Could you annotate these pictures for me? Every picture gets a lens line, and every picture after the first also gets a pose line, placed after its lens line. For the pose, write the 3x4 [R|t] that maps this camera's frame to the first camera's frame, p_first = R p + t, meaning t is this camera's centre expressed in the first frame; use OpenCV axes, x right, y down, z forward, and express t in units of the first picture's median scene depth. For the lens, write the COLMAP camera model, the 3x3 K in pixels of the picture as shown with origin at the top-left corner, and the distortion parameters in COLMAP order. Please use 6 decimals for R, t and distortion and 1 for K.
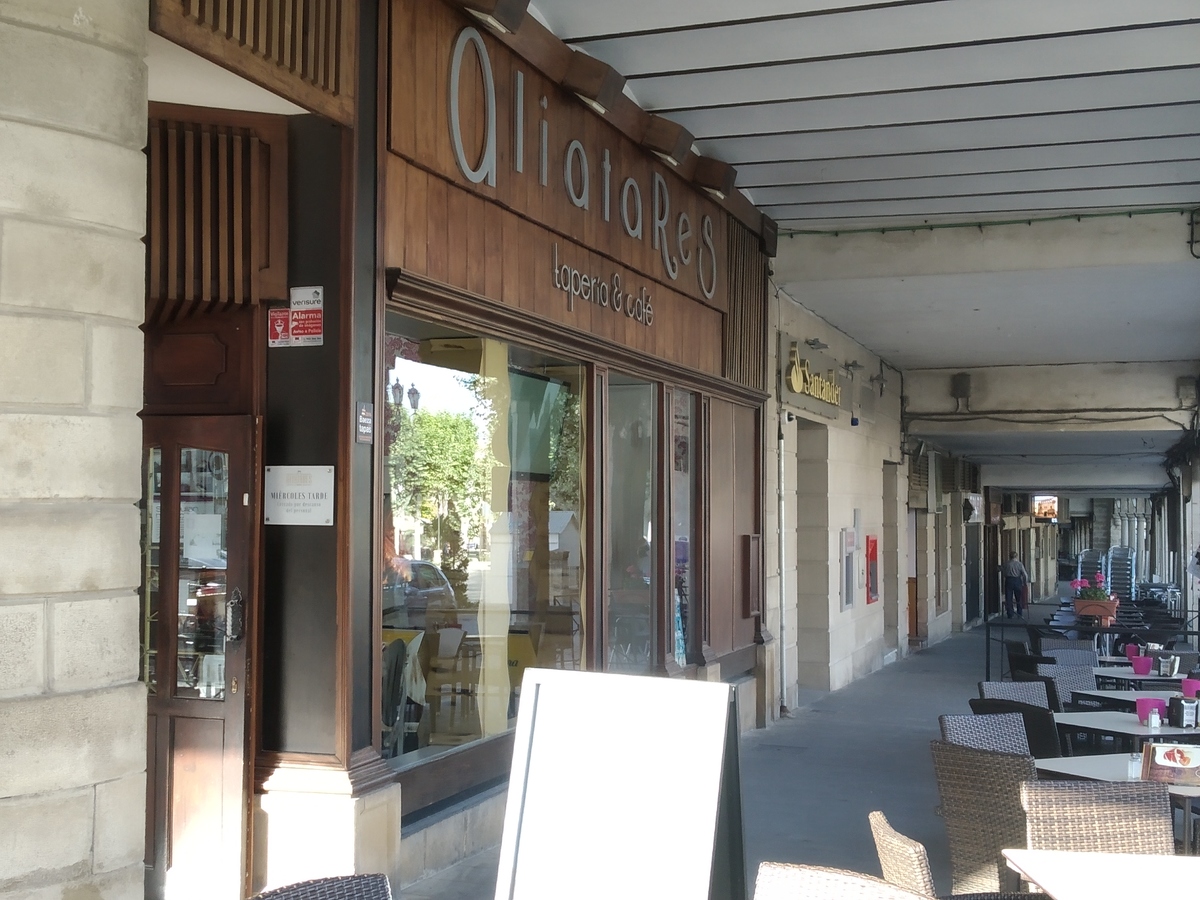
lens RADIAL K [[1539.8, 0, 599.7], [0, 1539.8, 446.8], [0, 0, 1]] dist [0.034183, 0.000000]
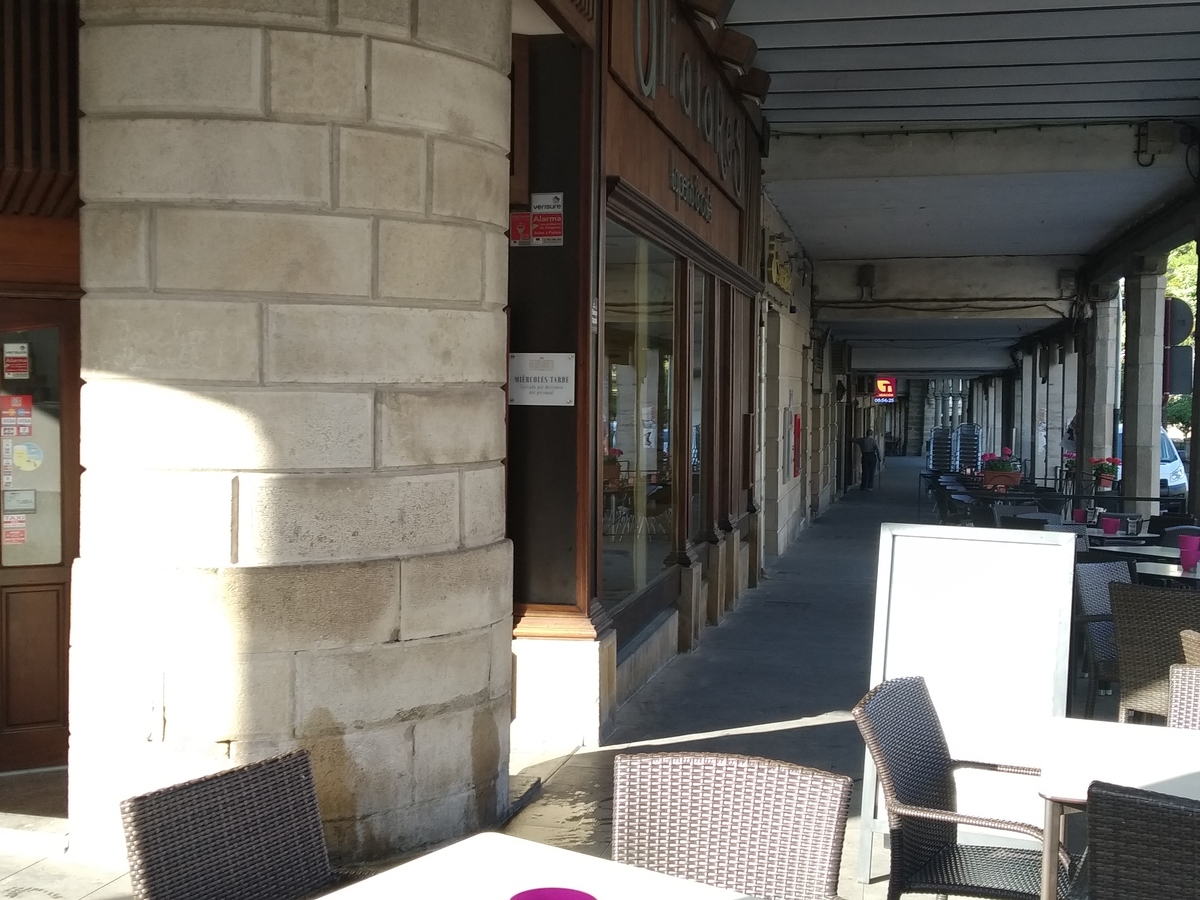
lens RADIAL K [[1539.8, 0, 558.2], [0, 1539.8, 453.7], [0, 0, 1]] dist [0.034183, 0.000000]
pose [[0.990161, -0.006046, 0.139800, -0.247841], [-0.005444, 0.996645, 0.081659, -0.004609], [-0.139825, -0.081616, 0.986807, -0.087857]]
